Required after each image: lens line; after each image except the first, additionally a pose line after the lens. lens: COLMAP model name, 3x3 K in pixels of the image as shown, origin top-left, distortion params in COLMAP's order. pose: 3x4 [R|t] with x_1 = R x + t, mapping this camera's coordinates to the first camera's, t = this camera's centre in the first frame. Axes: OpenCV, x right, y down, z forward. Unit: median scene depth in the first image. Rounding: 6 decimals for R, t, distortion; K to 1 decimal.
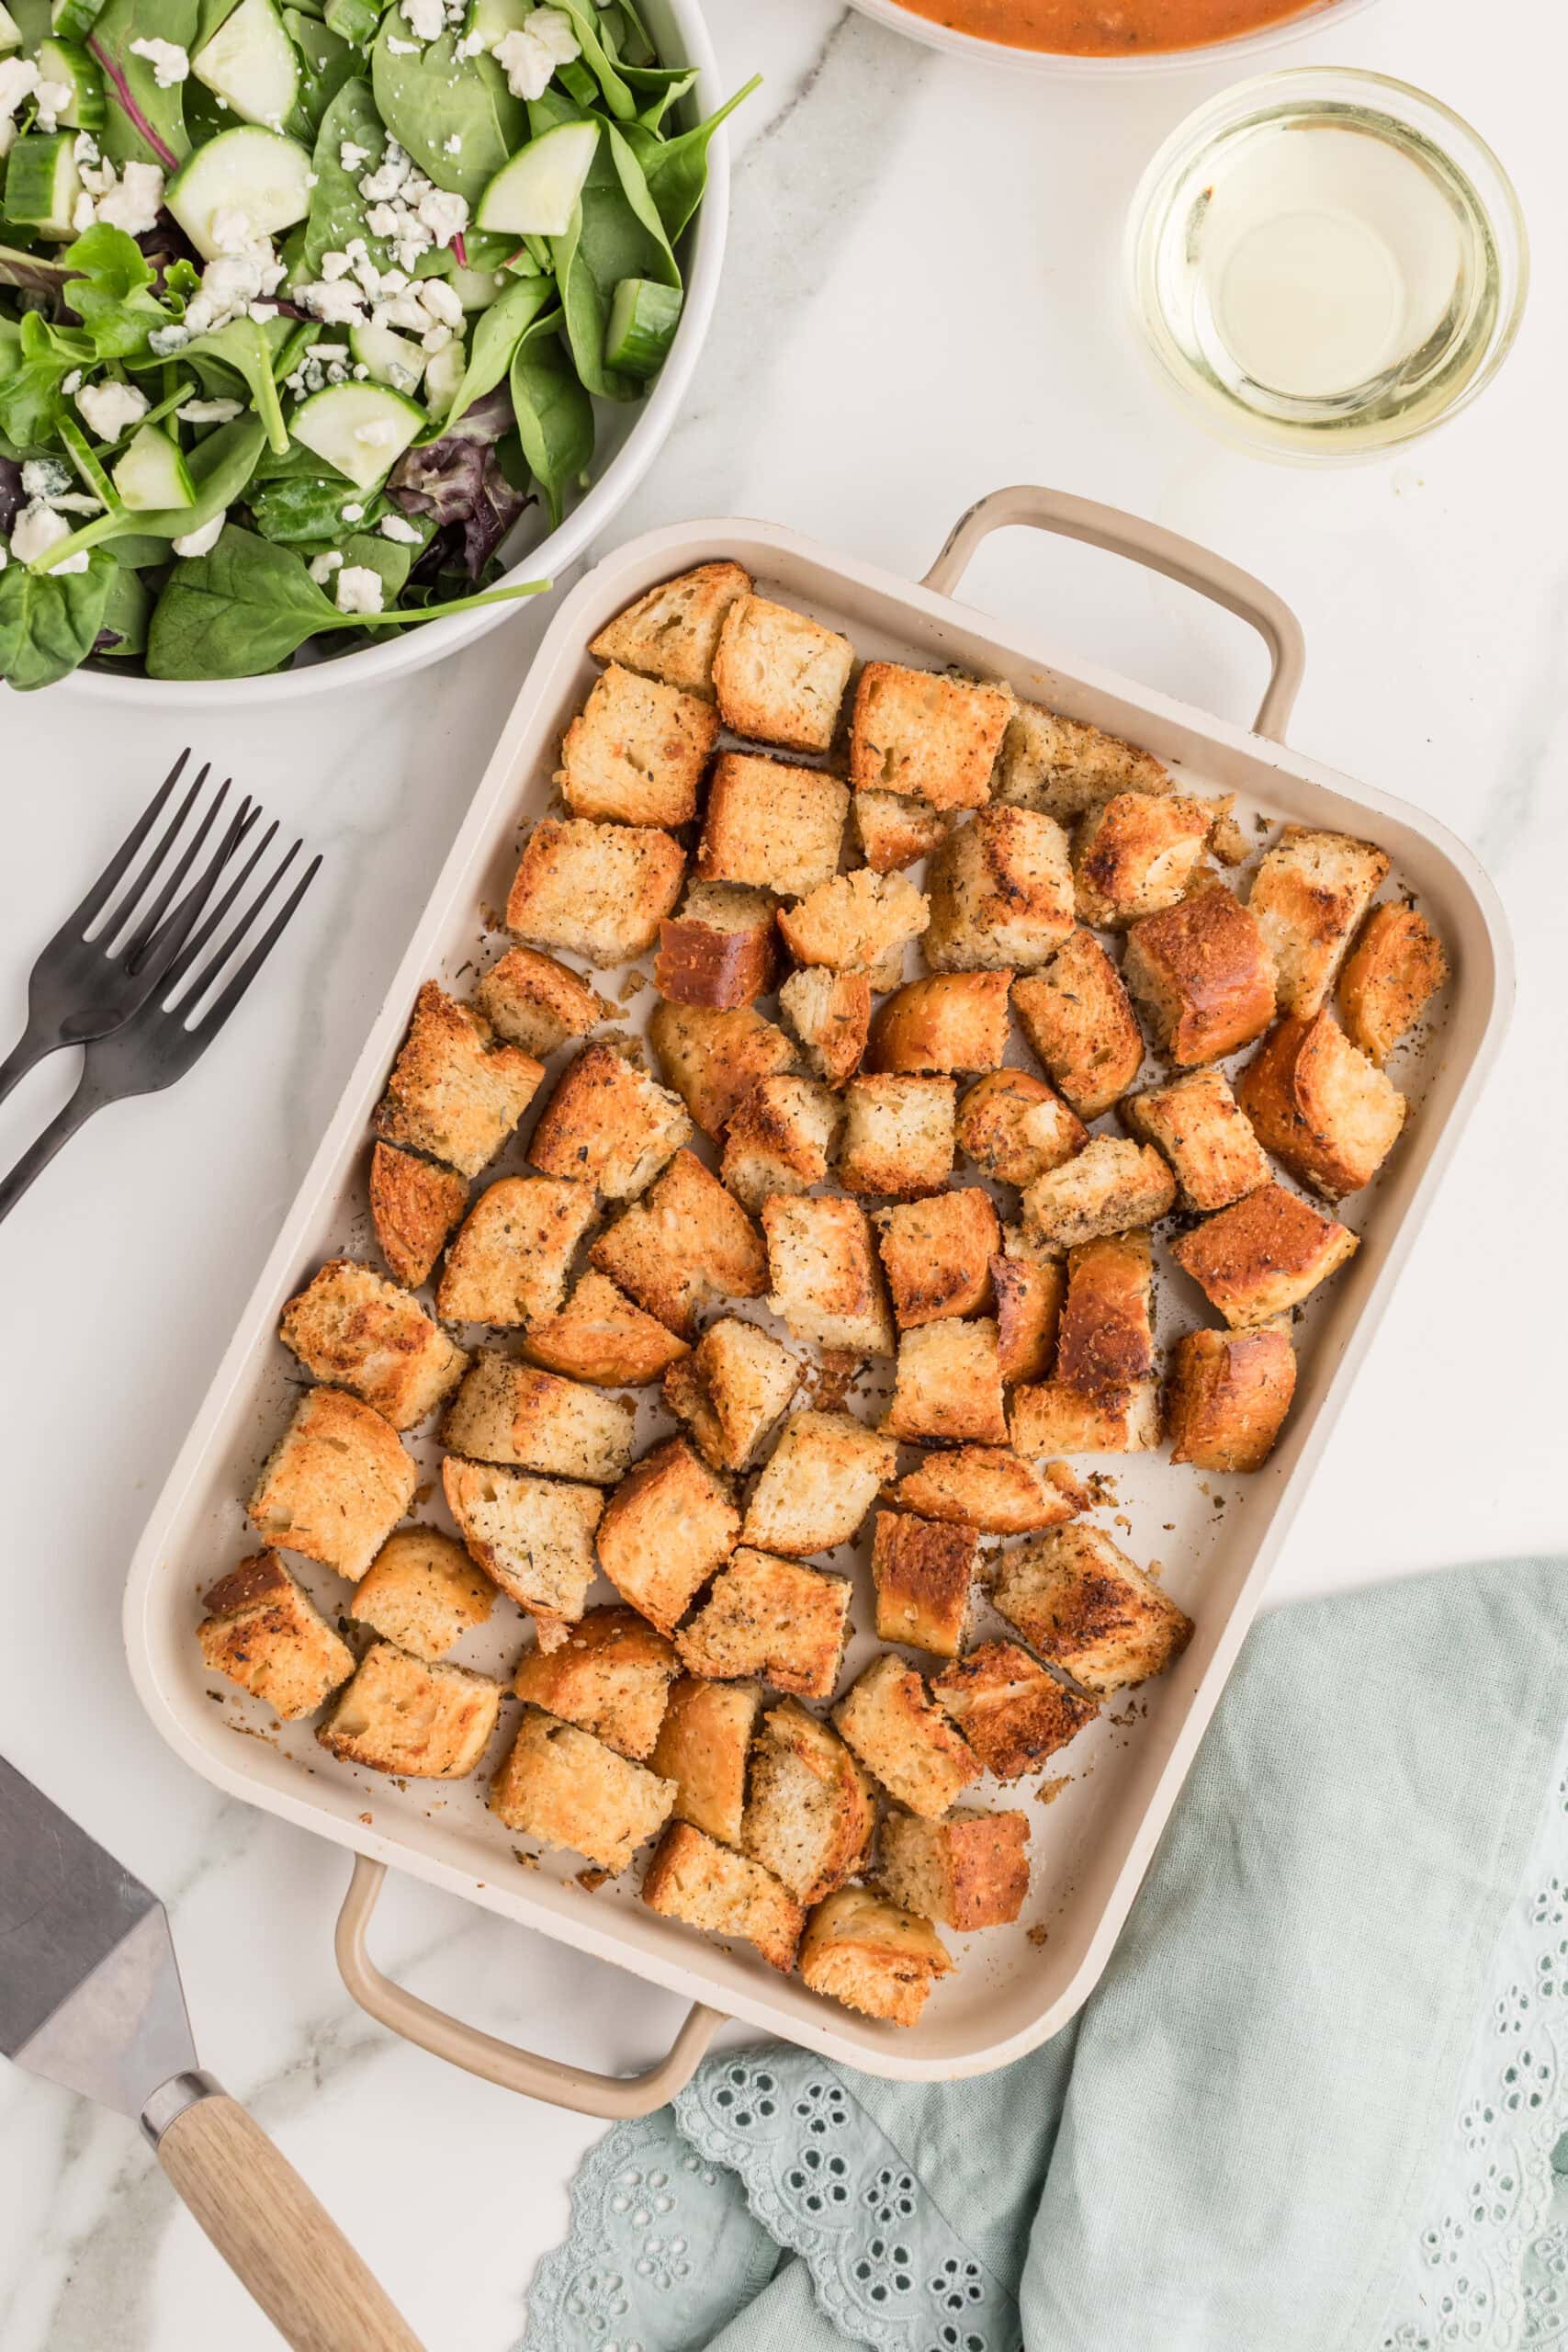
lens RADIAL K [[3279.8, 0, 784.0], [0, 3279.8, 1176.0], [0, 0, 1]] dist [0.011474, 0.071828]
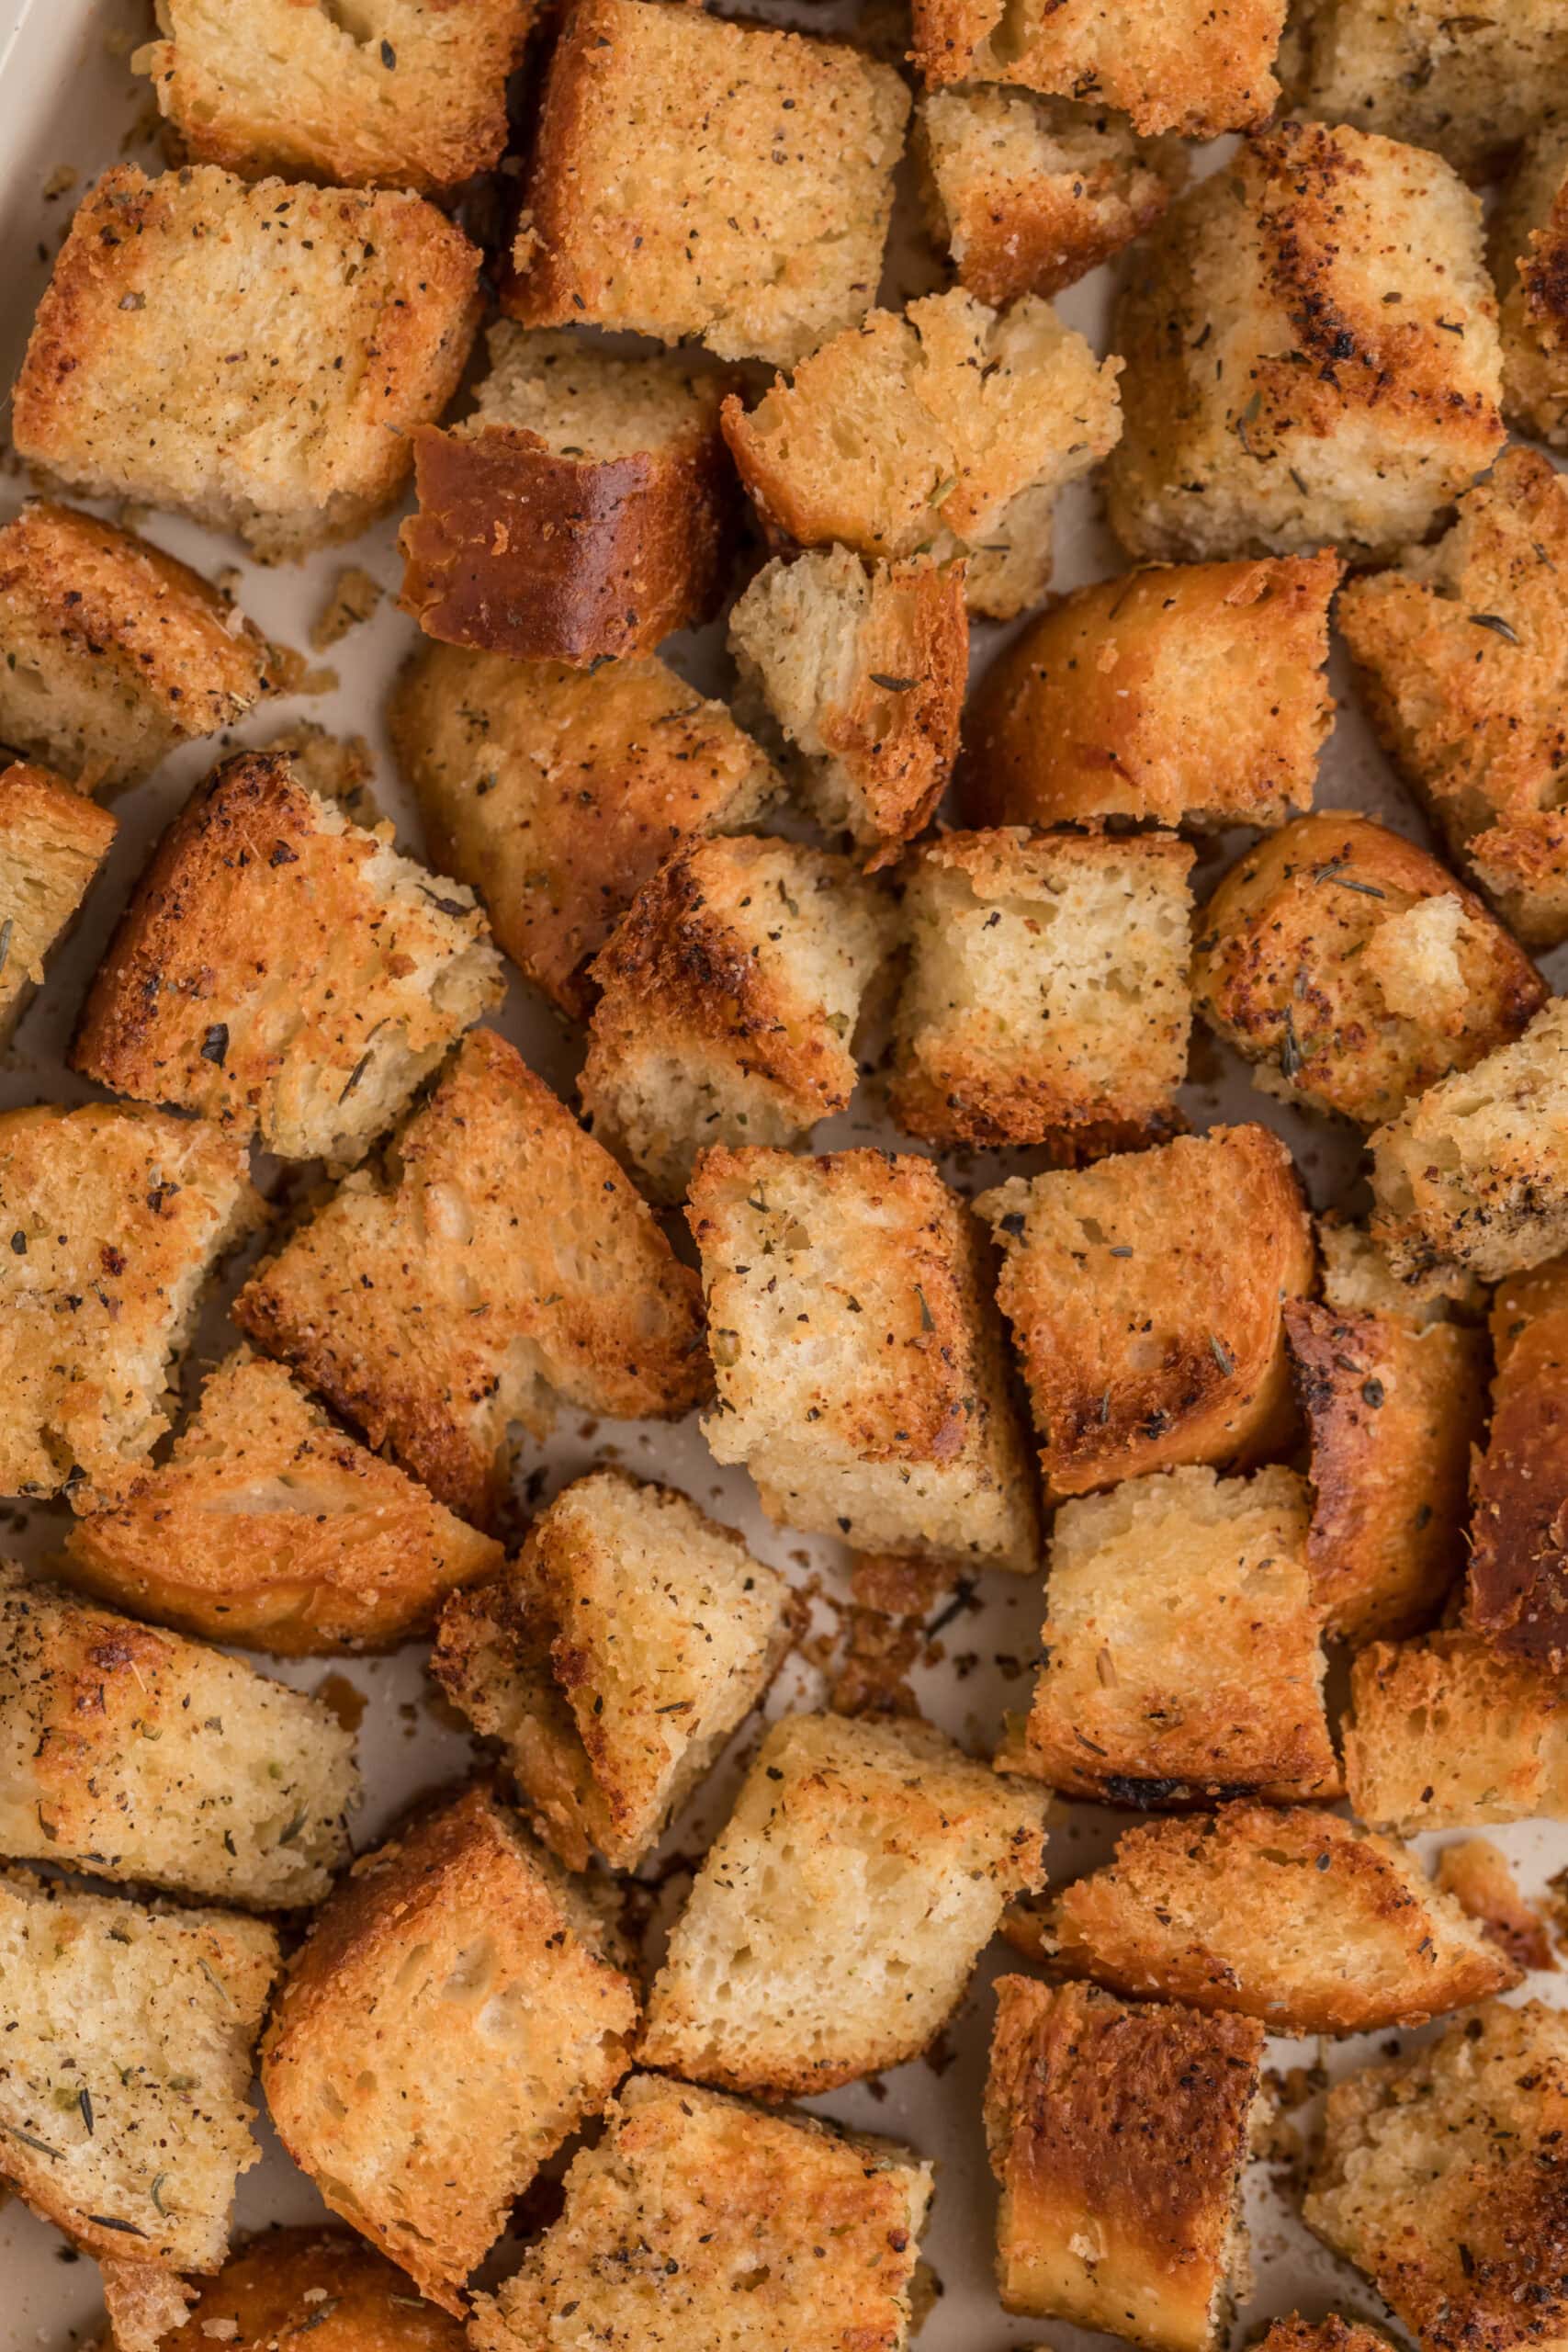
lens RADIAL K [[7385.9, 0, 784.0], [0, 7385.9, 1176.0], [0, 0, 1]] dist [0.008147, 0.262617]
pose [[0.999966, -0.007995, -0.002124, 0.006300], [0.007995, 0.999968, 0.000092, 0.008947], [0.002124, -0.000109, 0.999998, 0.141682]]
